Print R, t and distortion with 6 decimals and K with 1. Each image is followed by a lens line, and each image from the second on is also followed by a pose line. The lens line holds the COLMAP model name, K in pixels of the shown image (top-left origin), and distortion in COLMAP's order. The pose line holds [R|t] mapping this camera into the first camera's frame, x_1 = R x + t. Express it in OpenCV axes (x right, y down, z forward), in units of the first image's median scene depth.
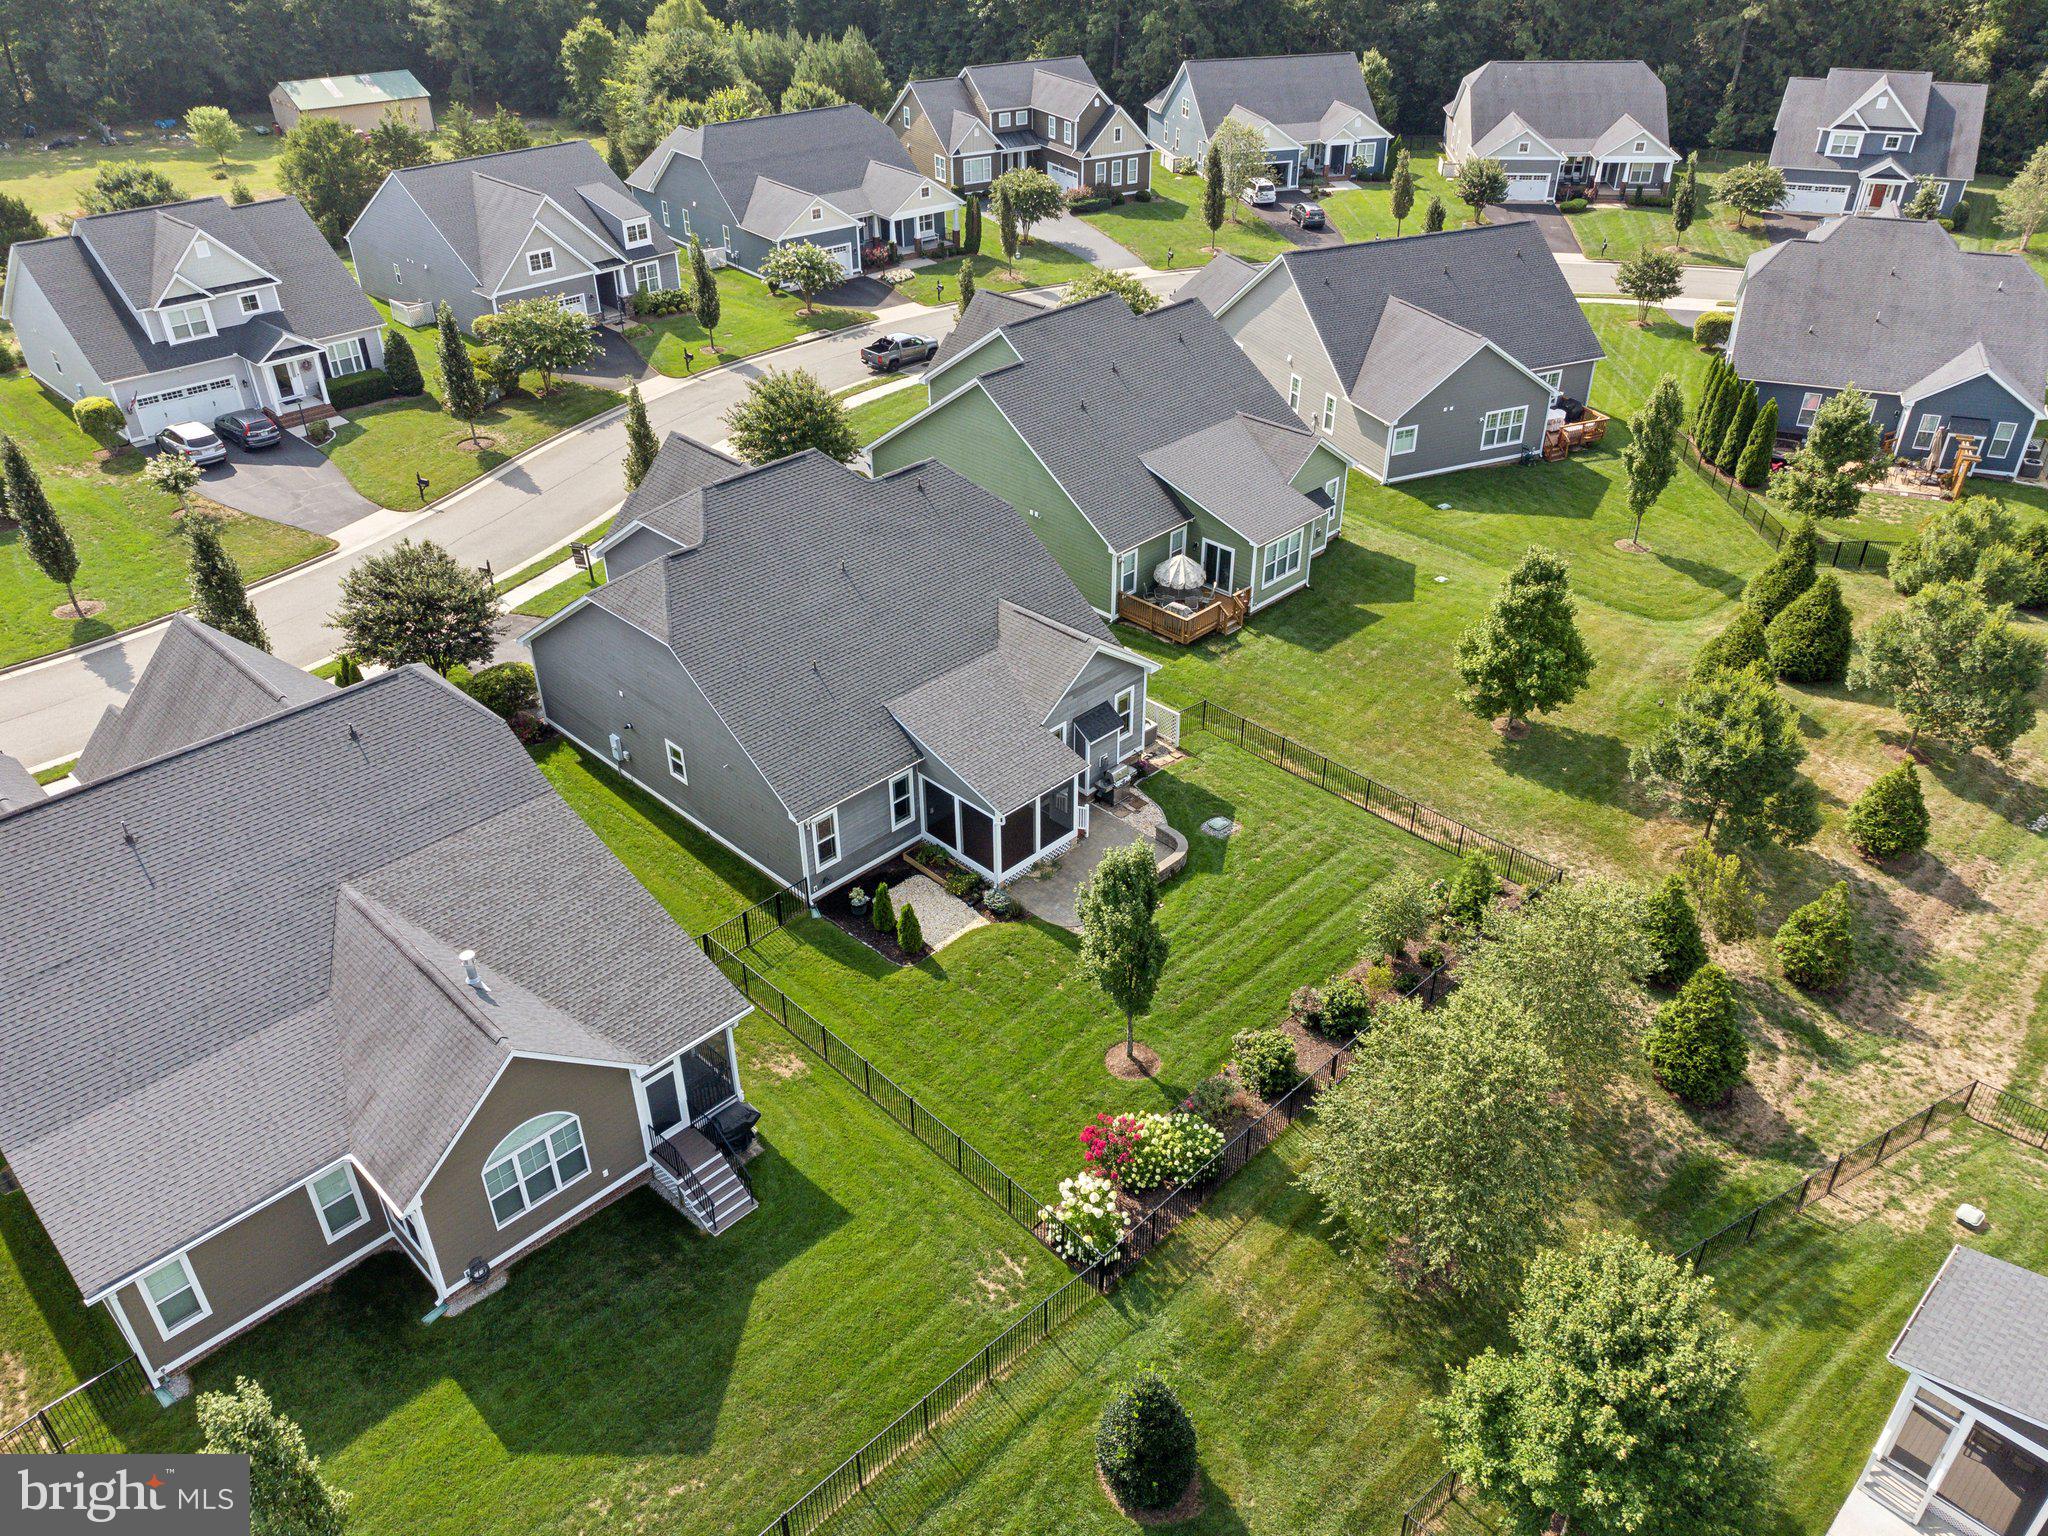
lens RADIAL K [[1535.1, 0, 1024.0], [0, 1535.1, 768.0], [0, 0, 1]] dist [0.021555, 0.001029]
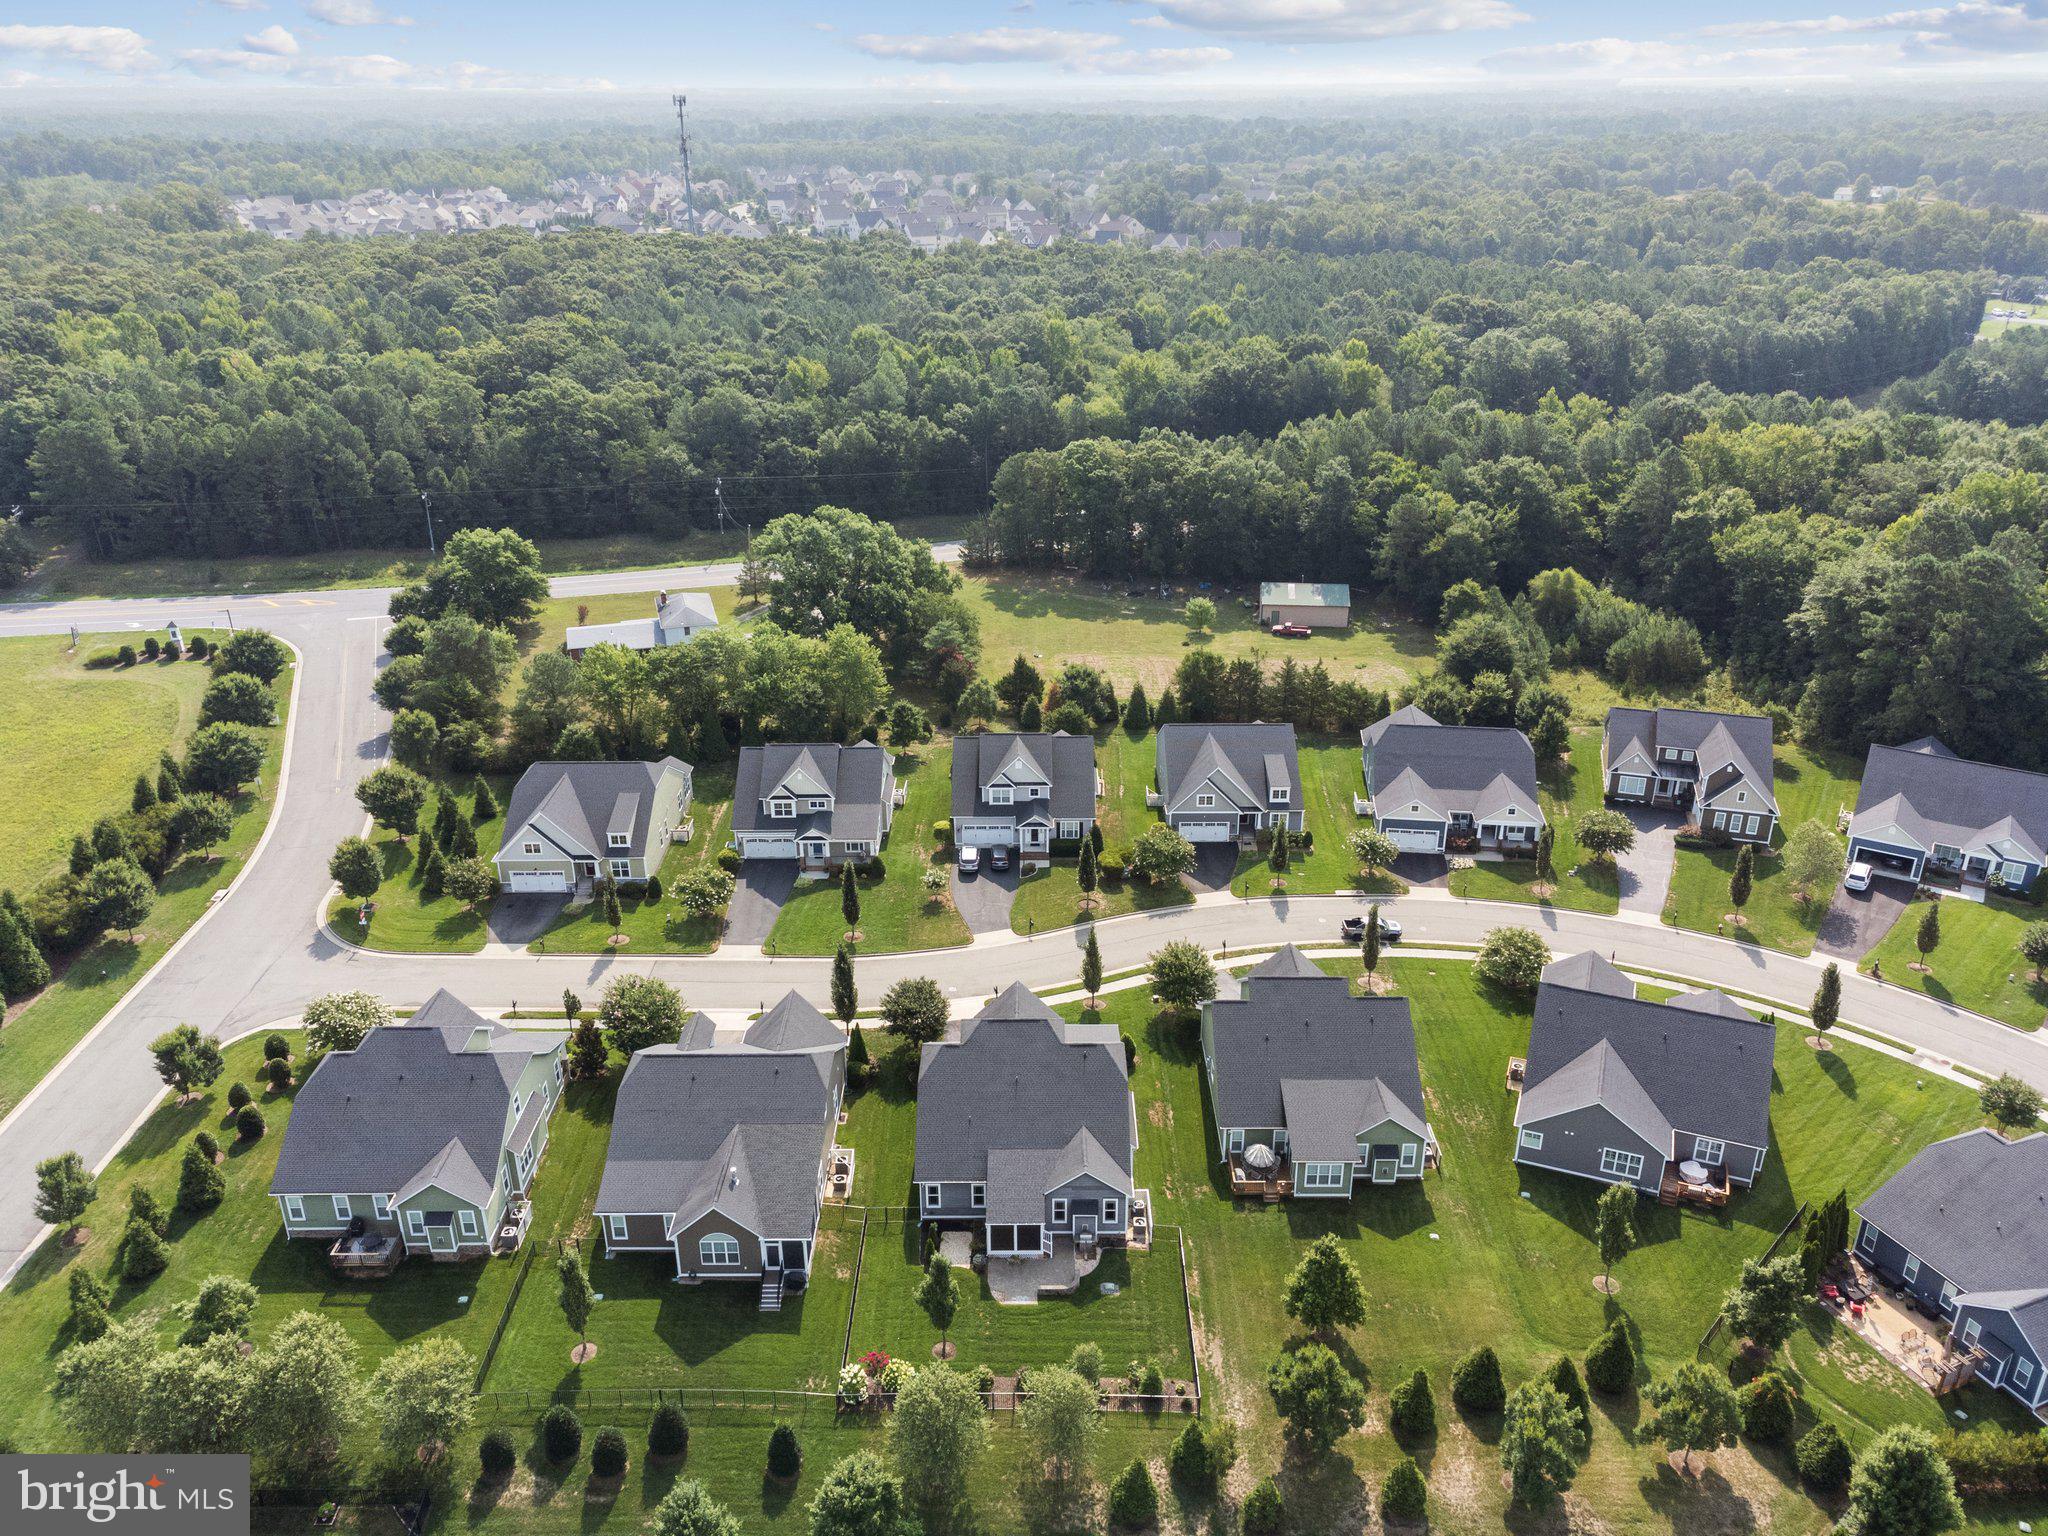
lens RADIAL K [[1528.8, 0, 1024.0], [0, 1528.8, 768.0], [0, 0, 1]] dist [0.008617, 0.031383]
pose [[0.704638, 0.292511, -0.646470, 0.847231], [-0.387568, 0.921826, -0.005339, -0.392636], [0.594371, 0.254313, 0.762921, -0.531380]]
